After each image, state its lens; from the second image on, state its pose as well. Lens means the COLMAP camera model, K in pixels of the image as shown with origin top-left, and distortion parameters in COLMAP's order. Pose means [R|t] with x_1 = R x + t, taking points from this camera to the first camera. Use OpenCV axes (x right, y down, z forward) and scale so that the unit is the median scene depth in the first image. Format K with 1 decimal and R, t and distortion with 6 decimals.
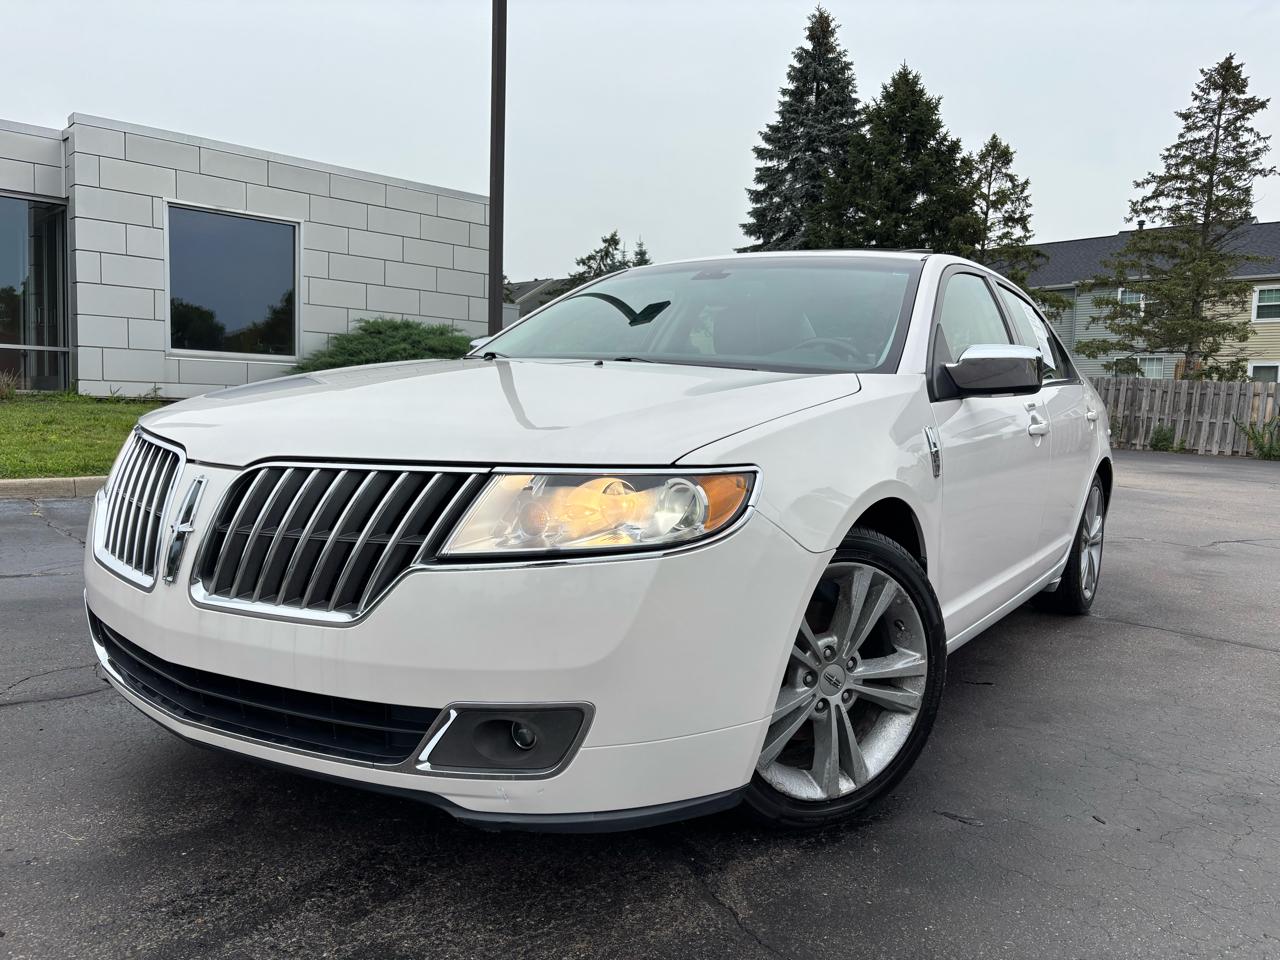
lens RADIAL K [[953.0, 0, 642.7], [0, 953.0, 488.8], [0, 0, 1]] dist [0.017125, -0.006004]
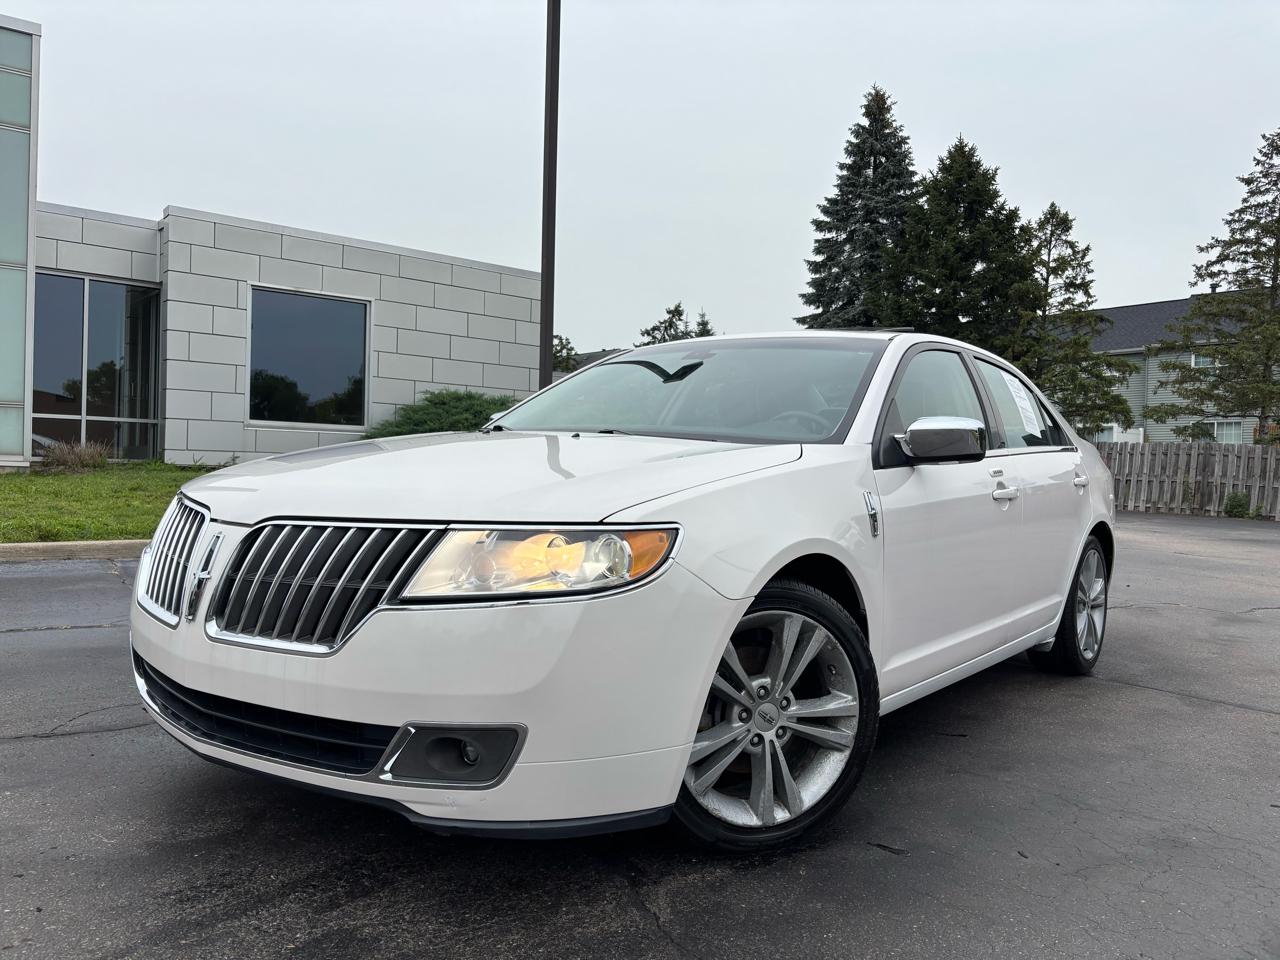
lens RADIAL K [[953.0, 0, 642.7], [0, 953.0, 488.8], [0, 0, 1]] dist [0.017125, -0.006004]
pose [[0.997402, -0.001013, -0.072035, 0.107341], [-0.003991, 0.997589, -0.069284, 0.009245], [0.071931, 0.069392, 0.994993, -0.111733]]
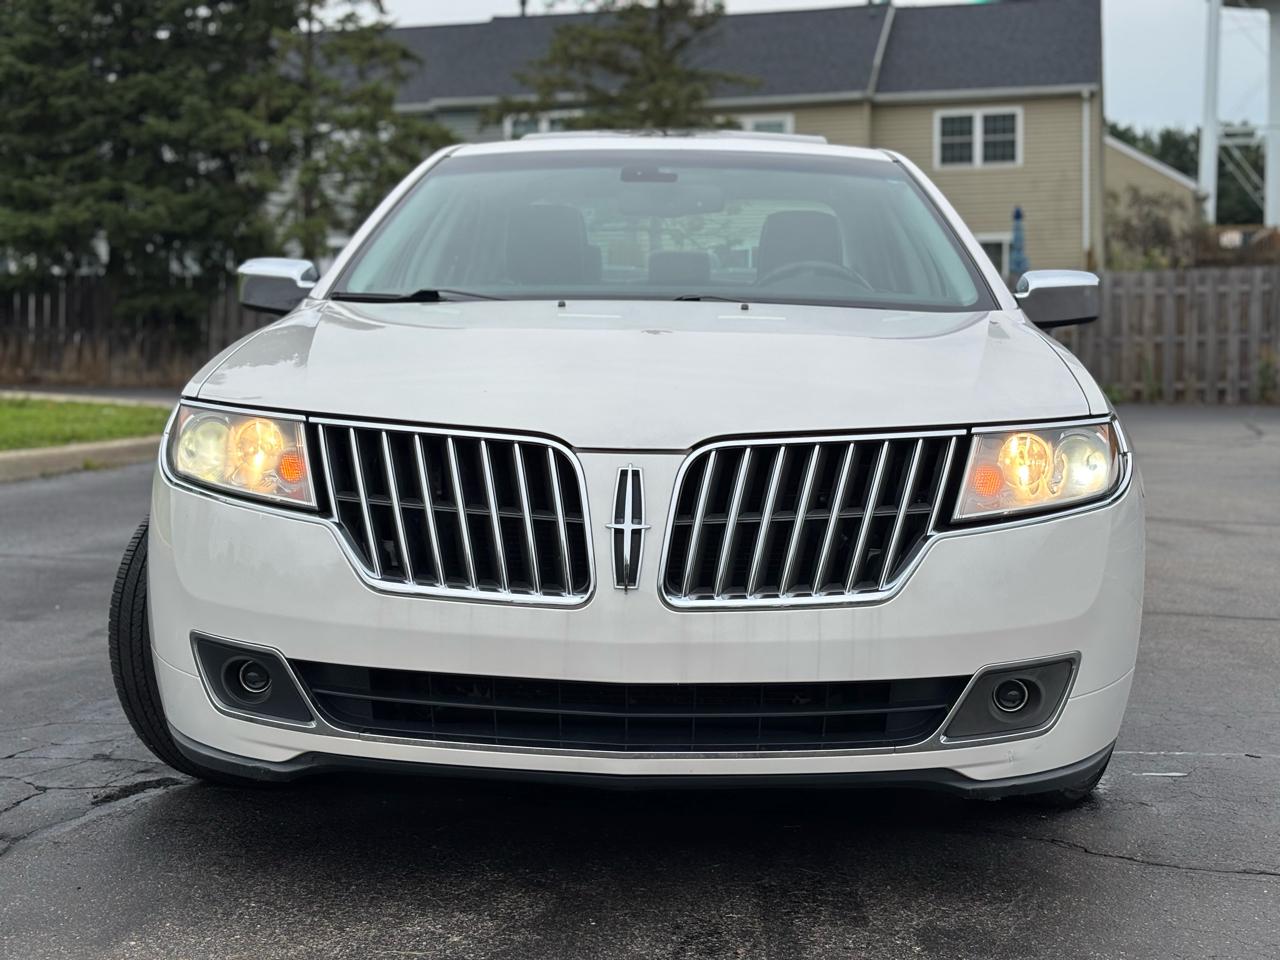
lens RADIAL K [[1841.0, 0, 571.2], [0, 1841.0, 561.8], [0, 0, 1]] dist [0.319914, -1.266798]
pose [[0.864480, -0.096044, 0.493406, -0.904163], [0.077080, 0.995296, 0.058690, -0.018768], [-0.496722, -0.012705, 0.867817, -0.278611]]
